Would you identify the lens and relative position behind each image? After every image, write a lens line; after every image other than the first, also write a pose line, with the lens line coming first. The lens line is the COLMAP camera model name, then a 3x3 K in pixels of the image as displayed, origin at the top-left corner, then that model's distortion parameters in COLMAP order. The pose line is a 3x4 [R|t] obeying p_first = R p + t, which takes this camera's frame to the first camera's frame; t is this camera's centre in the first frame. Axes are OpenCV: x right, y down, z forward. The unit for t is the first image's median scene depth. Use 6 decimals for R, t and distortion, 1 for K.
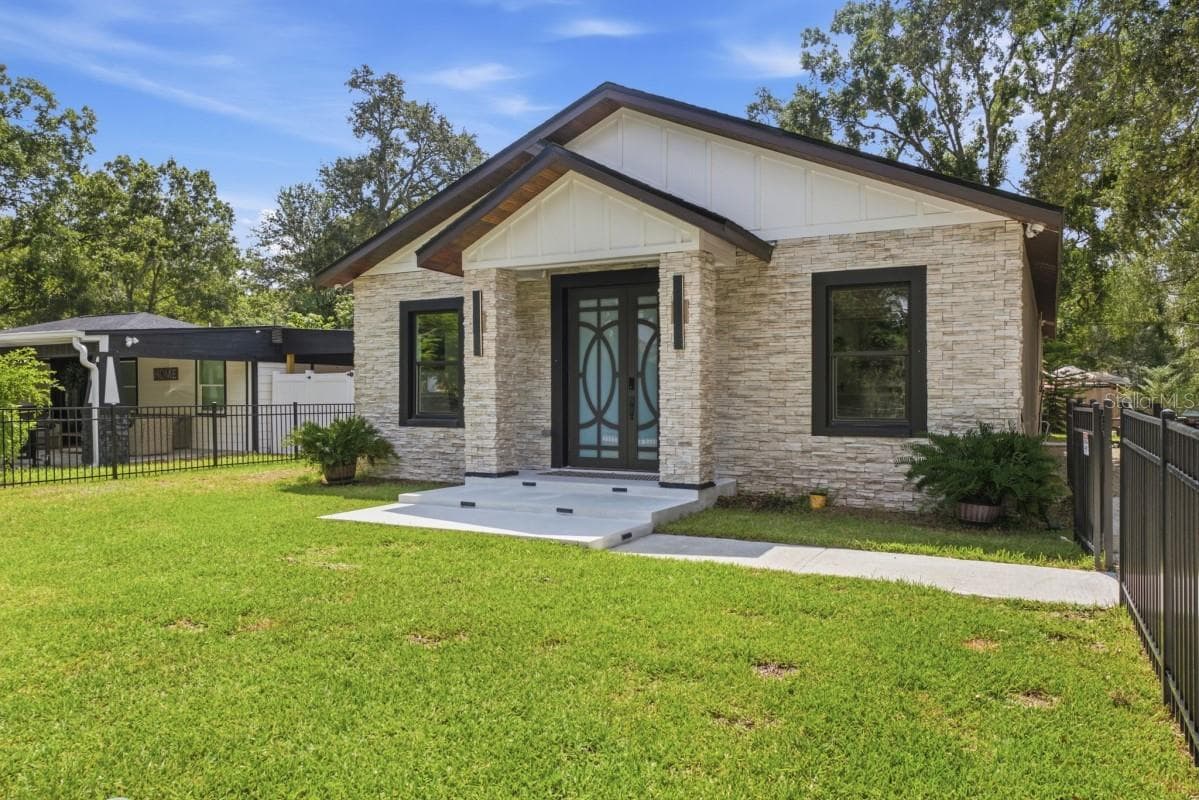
lens RADIAL K [[853.3, 0, 599.5], [0, 853.3, 400.0], [0, 0, 1]] dist [0.017620, 0.008625]
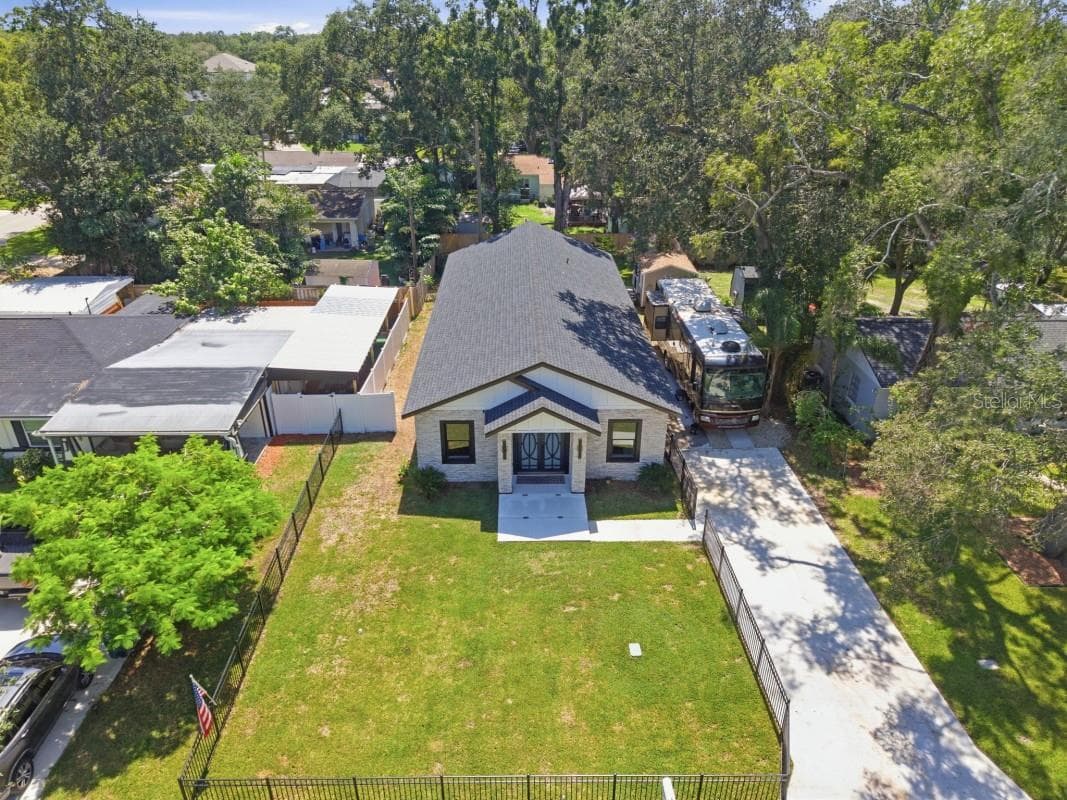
lens RADIAL K [[712.8, 0, 524.5], [0, 712.8, 402.5], [0, 0, 1]] dist [0.116386, -0.116255]
pose [[0.874221, -0.221383, 0.432119, -0.932662], [0.004965, 0.894028, 0.447983, -1.121909], [-0.485502, -0.389491, 0.782678, -0.727523]]
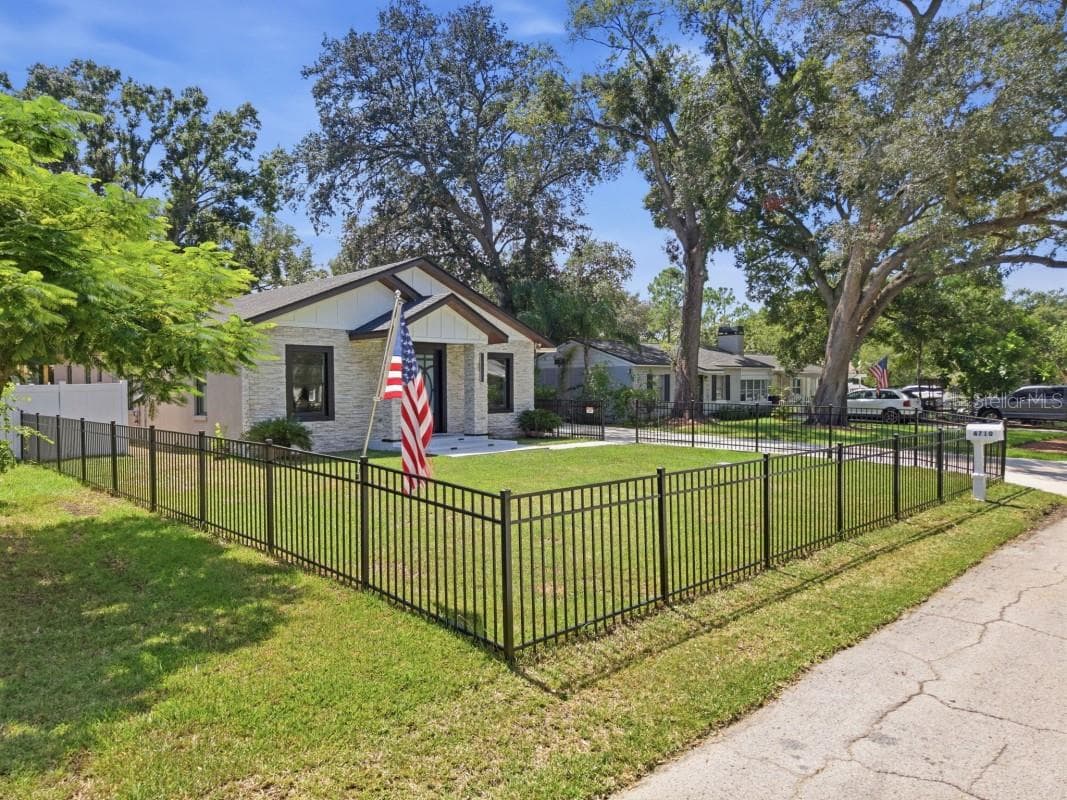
lens RADIAL K [[712.8, 0, 524.5], [0, 712.8, 402.5], [0, 0, 1]] dist [0.116386, -0.116255]
pose [[0.309210, -0.025538, 0.950651, -1.443612], [0.010425, 0.999670, 0.023464, -0.035129], [-0.950937, 0.002655, 0.309374, 0.163072]]
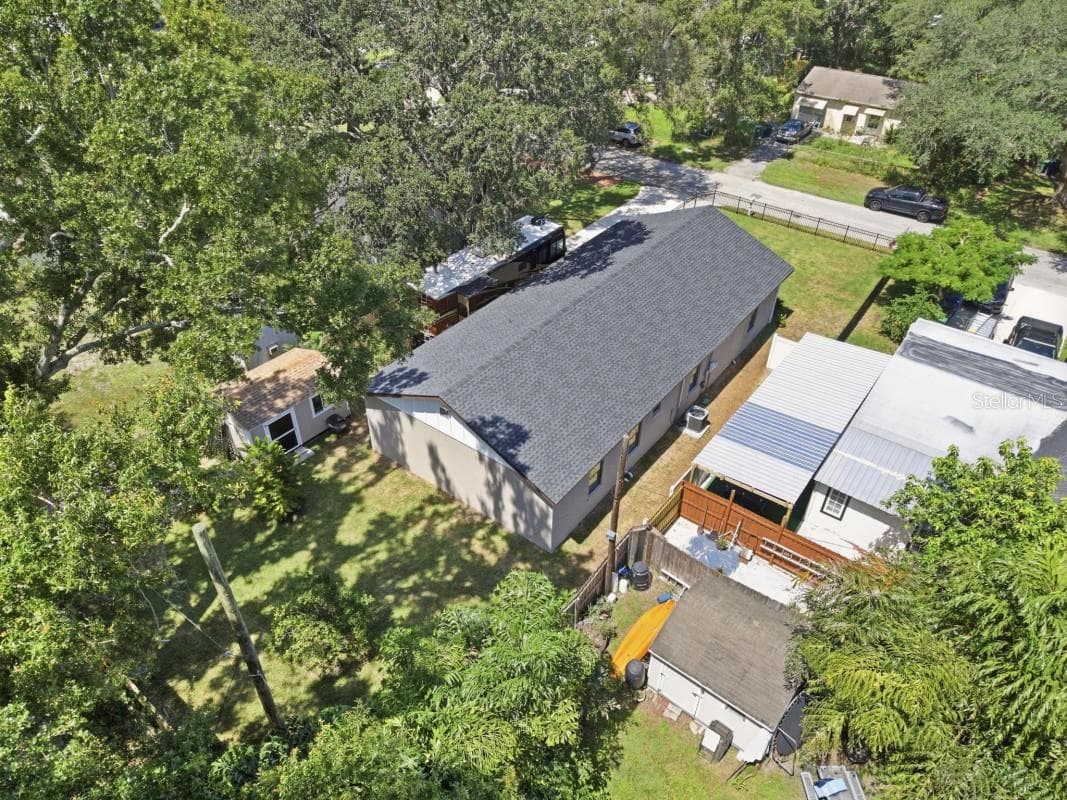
lens RADIAL K [[712.8, 0, 524.5], [0, 712.8, 402.5], [0, 0, 1]] dist [0.116386, -0.116255]
pose [[-0.984719, -0.104639, 0.139209, 0.272032], [0.006963, 0.775063, 0.631846, -1.632029], [-0.174011, 0.623160, -0.762490, 3.903898]]
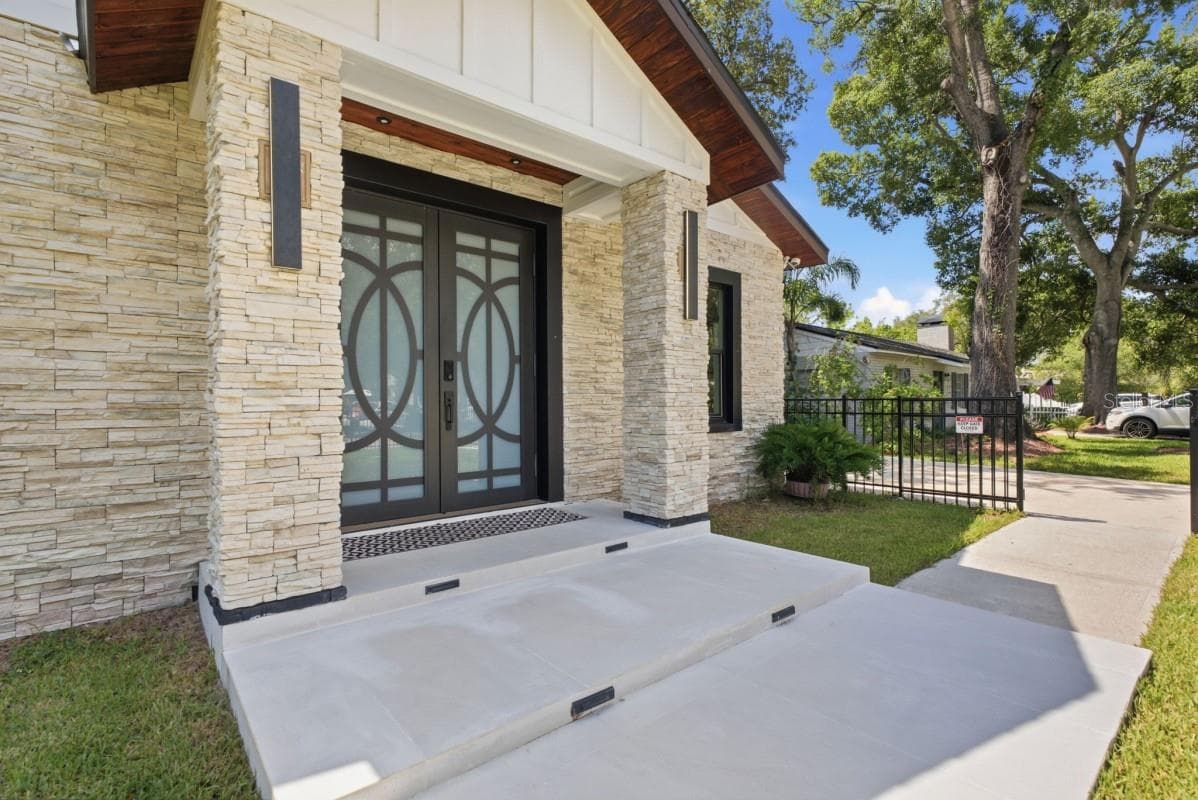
lens RADIAL K [[558.8, 0, 599.0], [0, 558.8, 400.0], [0, 0, 1]] dist [0.003024, 0.000170]
pose [[0.369721, 0.000278, 0.929143, -0.266170], [0.013785, 0.999888, -0.005784, 0.005010], [-0.929040, 0.014946, 0.369676, 0.684515]]
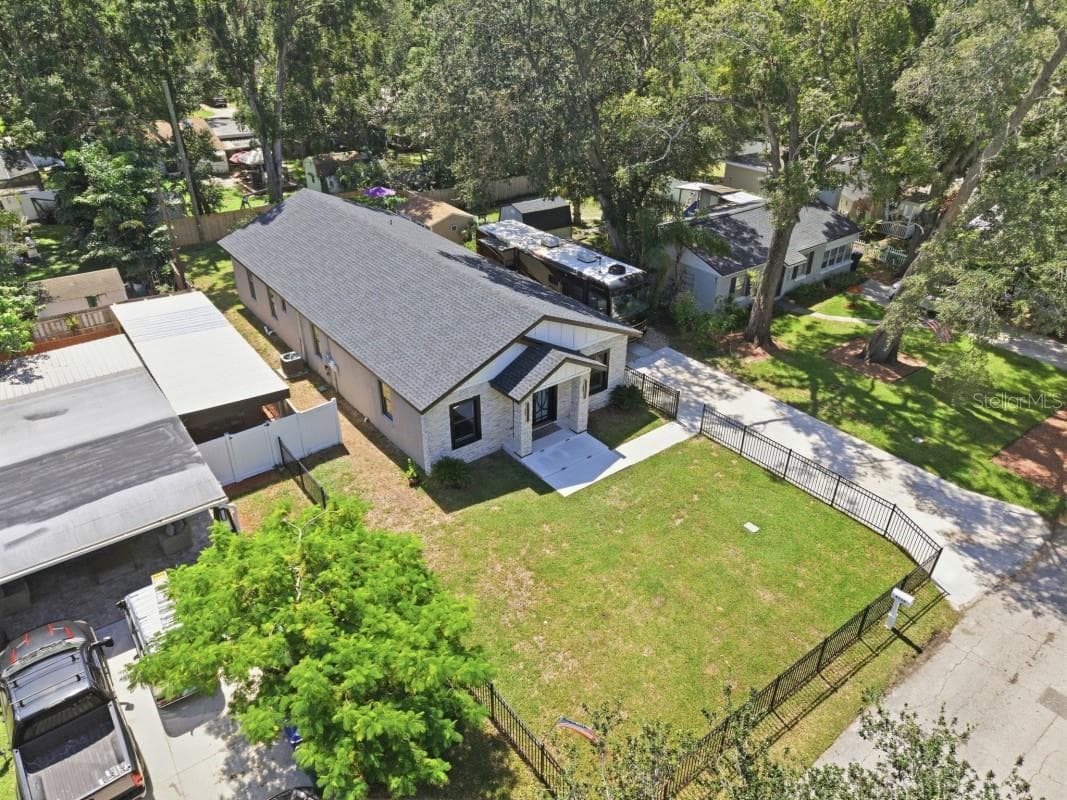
lens RADIAL K [[712.8, 0, 524.5], [0, 712.8, 402.5], [0, 0, 1]] dist [0.116386, -0.116255]
pose [[0.418355, -0.460089, 0.783133, -1.709607], [0.006480, 0.863702, 0.503961, -1.126526], [-0.908260, -0.205760, 0.364316, 0.131340]]
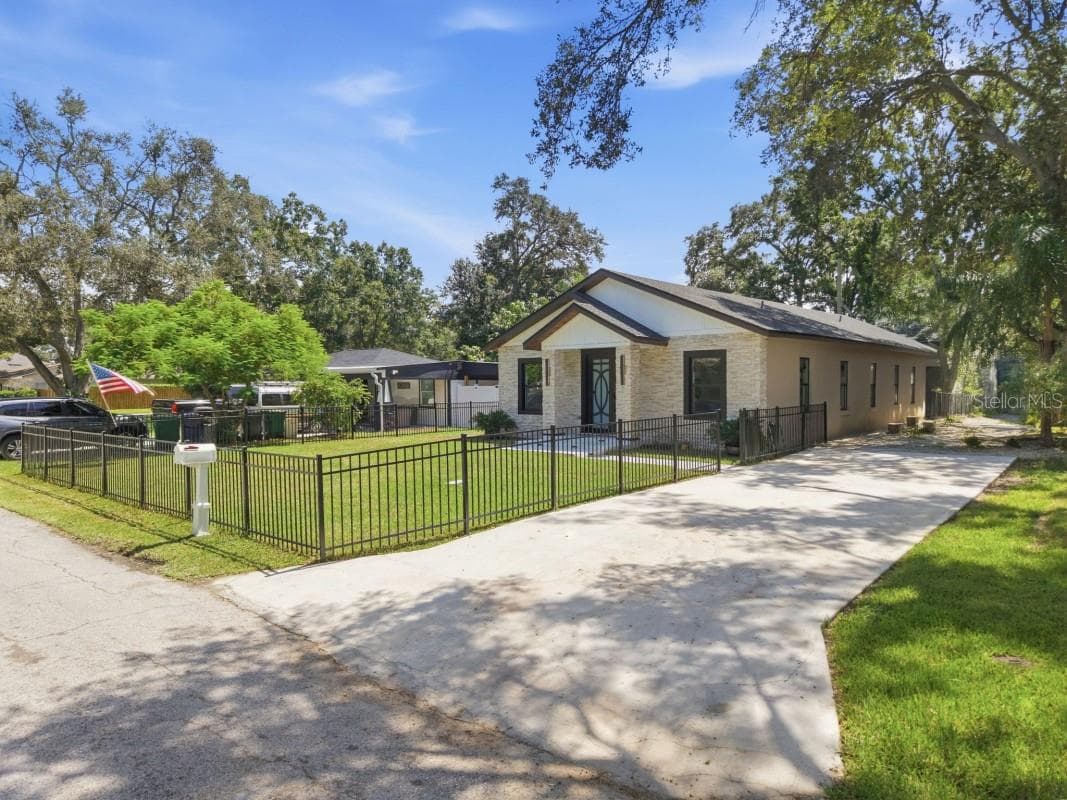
lens RADIAL K [[715.7, 0, 533.5], [0, 715.7, 400.0], [0, 0, 1]] dist [0.258238, -0.000181]
pose [[0.973823, 0.000589, -0.227305, 0.241641], [0.002747, 0.999893, 0.014360, -0.034221], [0.227289, -0.014608, 0.973718, -0.852768]]
